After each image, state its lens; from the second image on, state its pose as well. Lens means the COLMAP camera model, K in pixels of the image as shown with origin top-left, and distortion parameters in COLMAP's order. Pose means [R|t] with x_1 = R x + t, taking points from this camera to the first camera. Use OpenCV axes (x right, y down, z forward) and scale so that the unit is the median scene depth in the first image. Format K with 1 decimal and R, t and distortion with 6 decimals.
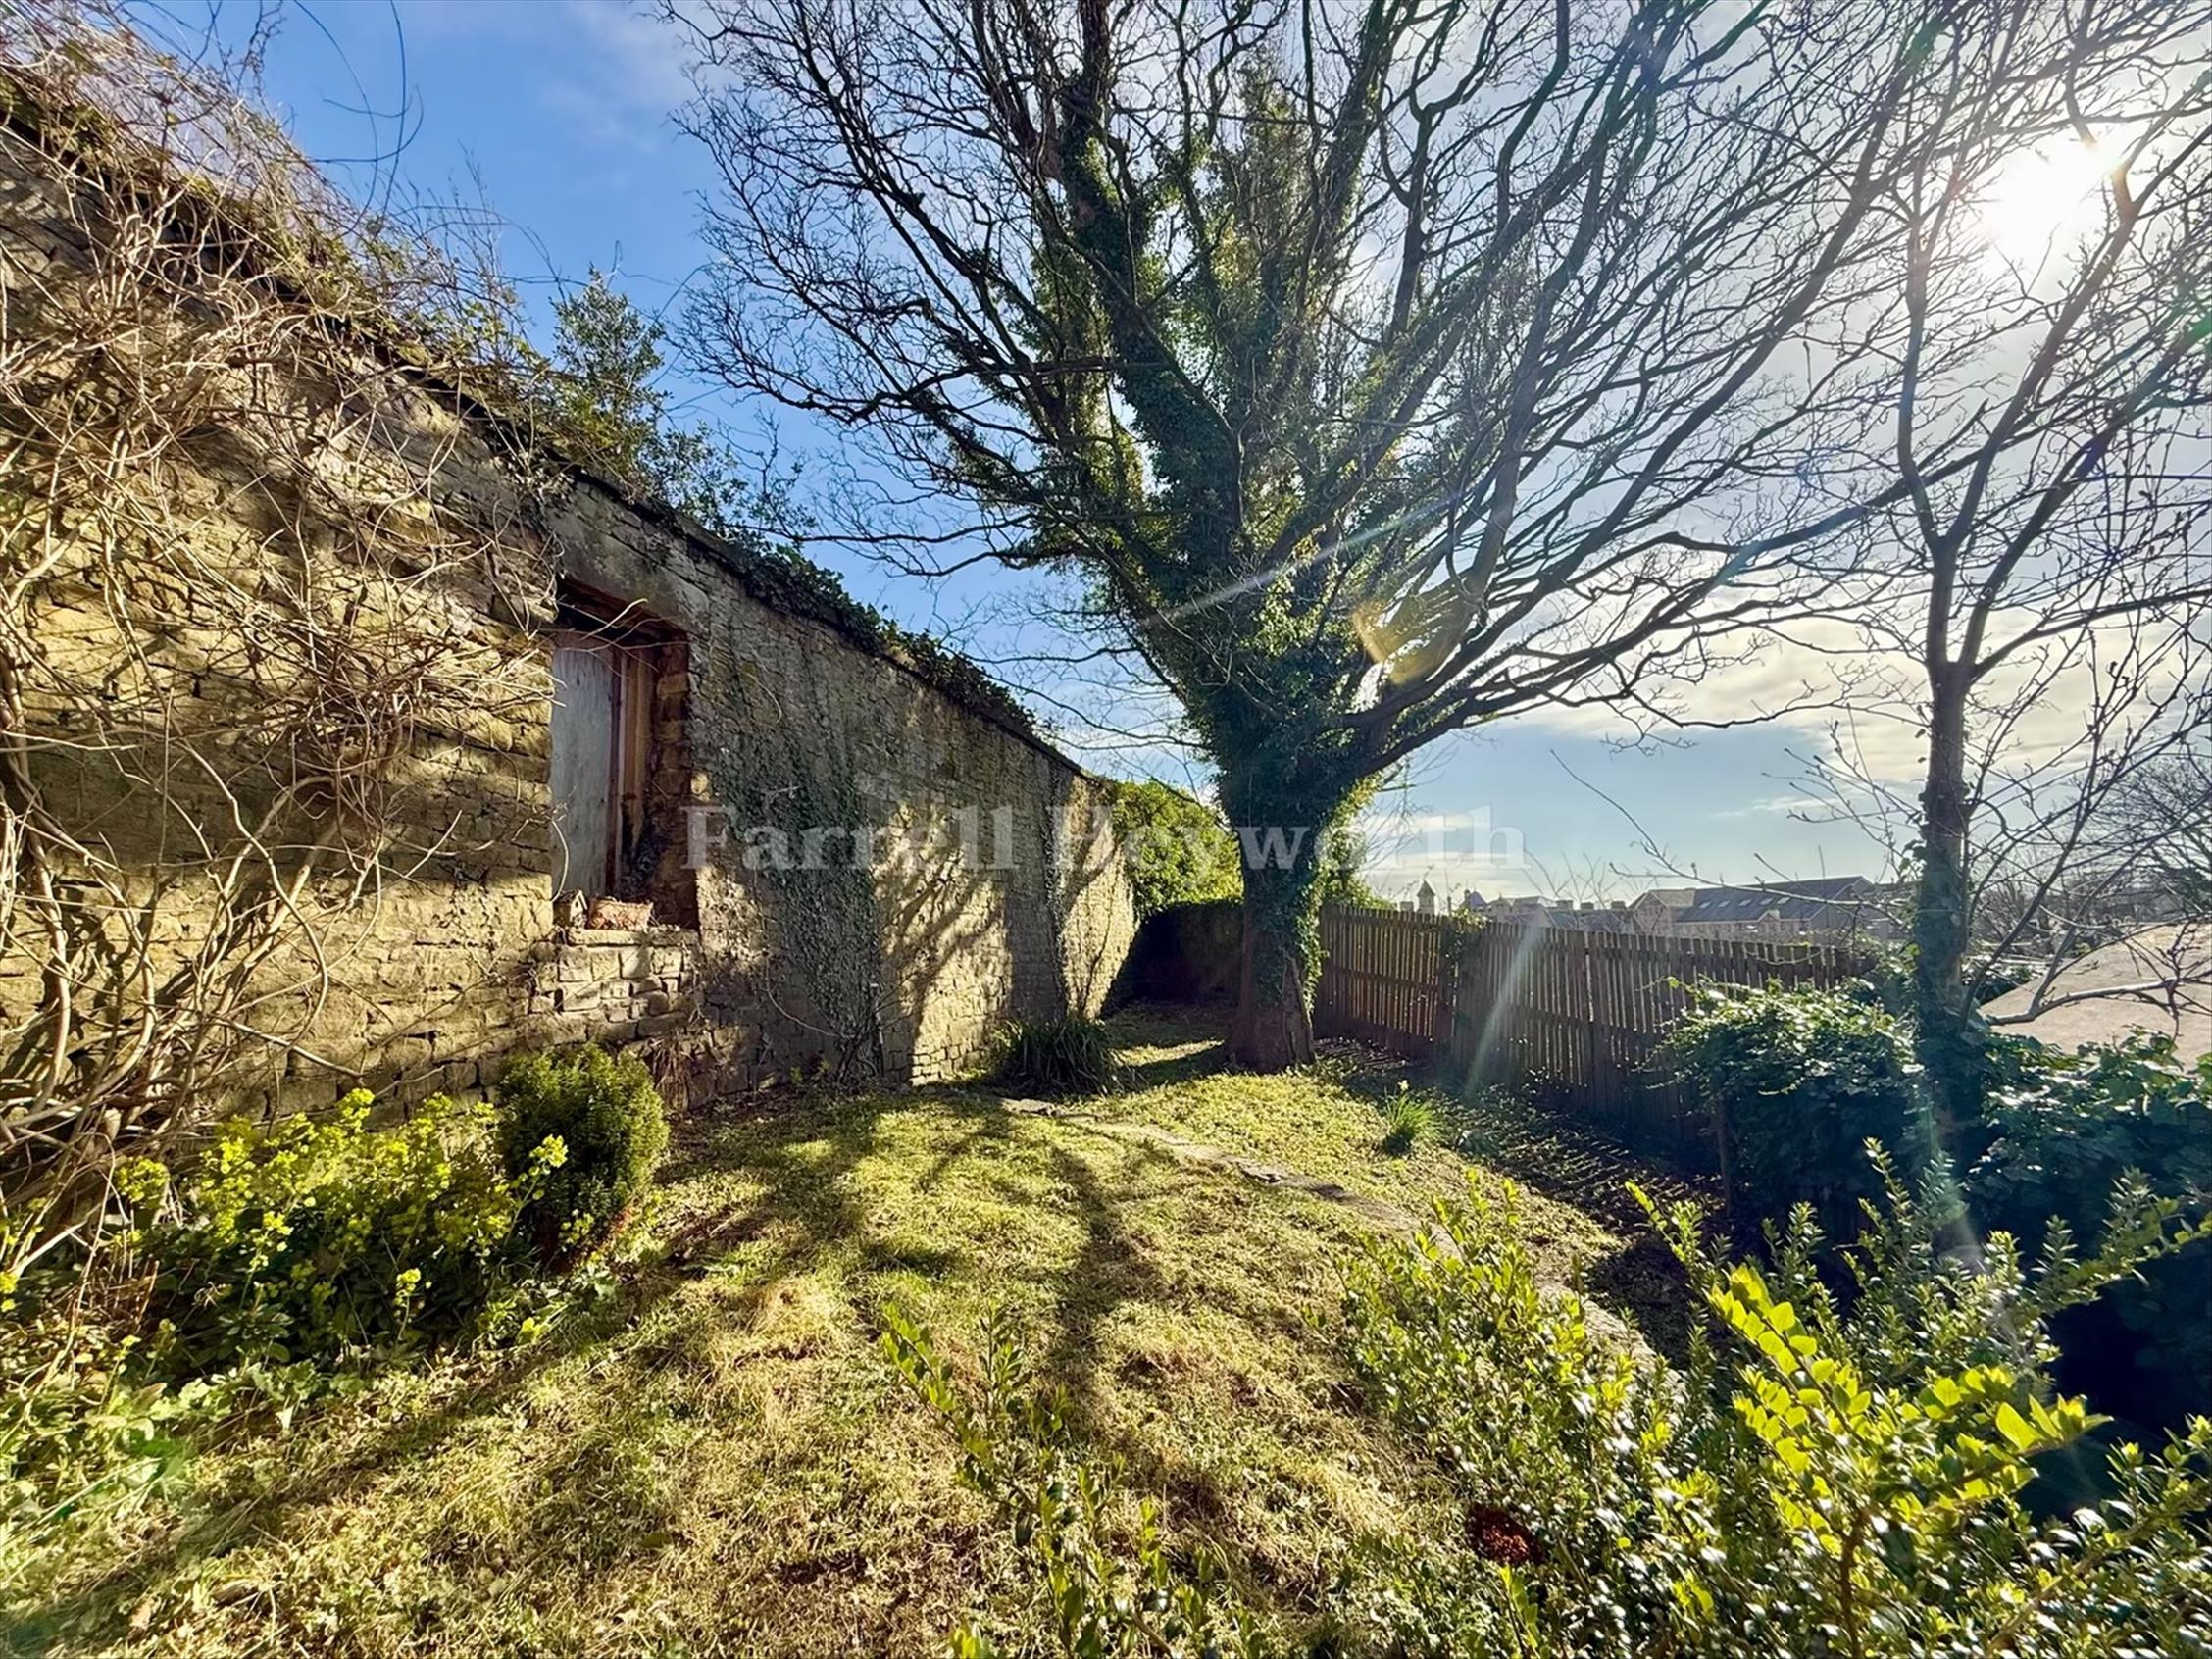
lens RADIAL K [[874.1, 0, 1106.7], [0, 874.1, 821.4], [0, 0, 1]] dist [0.000063, -0.000143]
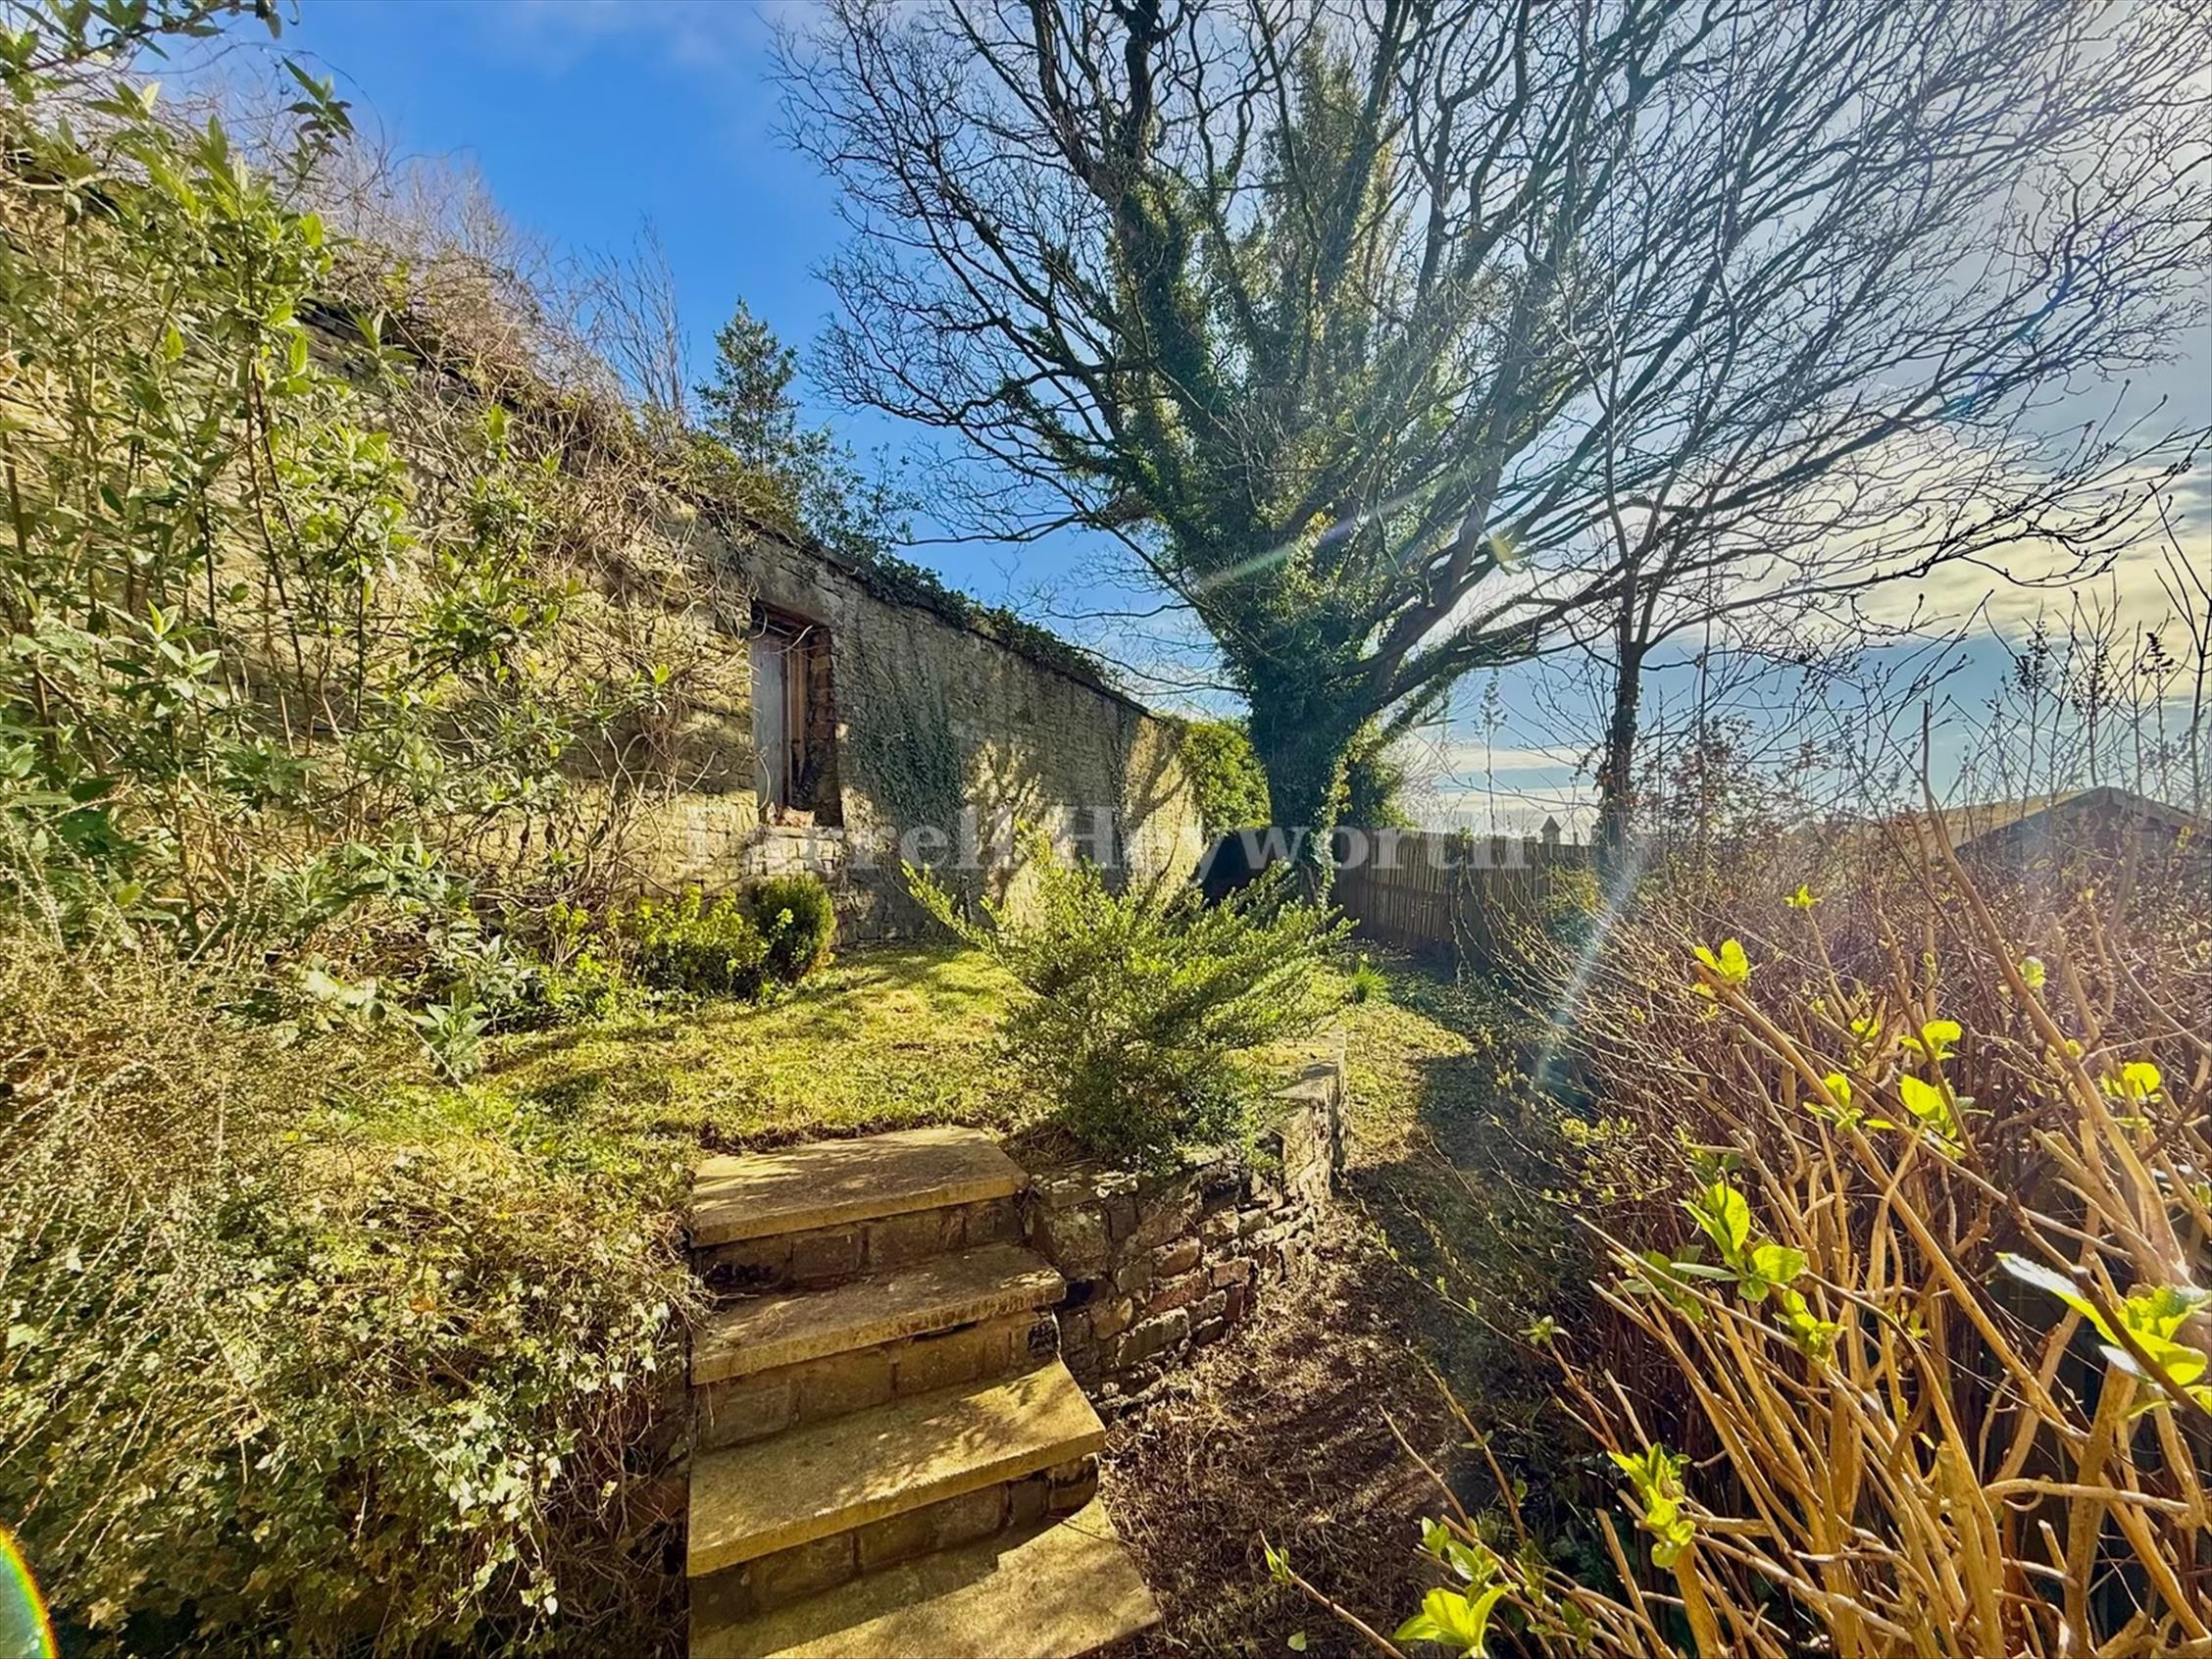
lens RADIAL K [[874.1, 0, 1106.7], [0, 874.1, 821.4], [0, 0, 1]] dist [0.000063, -0.000143]
pose [[0.991299, 0.000125, -0.131626, 0.103651], [0.009492, 0.997328, 0.072435, 0.003111], [0.131283, -0.073054, 0.988649, -0.246677]]
